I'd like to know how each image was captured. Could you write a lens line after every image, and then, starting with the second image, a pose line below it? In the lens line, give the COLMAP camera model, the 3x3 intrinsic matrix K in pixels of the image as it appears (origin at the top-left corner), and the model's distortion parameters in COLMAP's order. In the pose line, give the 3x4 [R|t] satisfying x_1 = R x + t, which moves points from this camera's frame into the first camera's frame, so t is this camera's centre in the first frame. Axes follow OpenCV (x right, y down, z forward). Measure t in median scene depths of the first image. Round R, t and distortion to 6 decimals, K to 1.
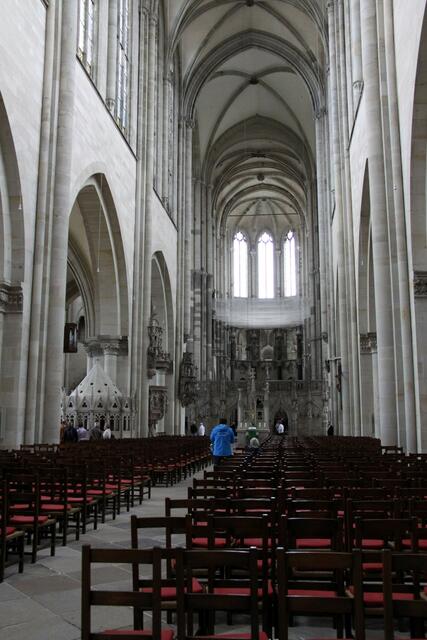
lens RADIAL K [[549.5, 0, 213.5], [0, 549.5, 320.0], [0, 0, 1]] dist [-0.167603, 0.165066]
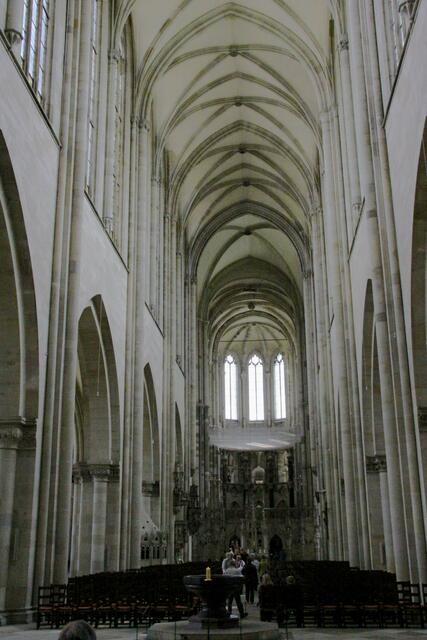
lens RADIAL K [[638.5, 0, 213.5], [0, 638.5, 320.0], [0, 0, 1]] dist [-0.128582, 0.266399]
pose [[0.999099, 0.002189, 0.042376, -0.061669], [0.004489, 0.987612, -0.156854, -0.070954], [-0.042195, 0.156903, 0.986712, -0.335908]]
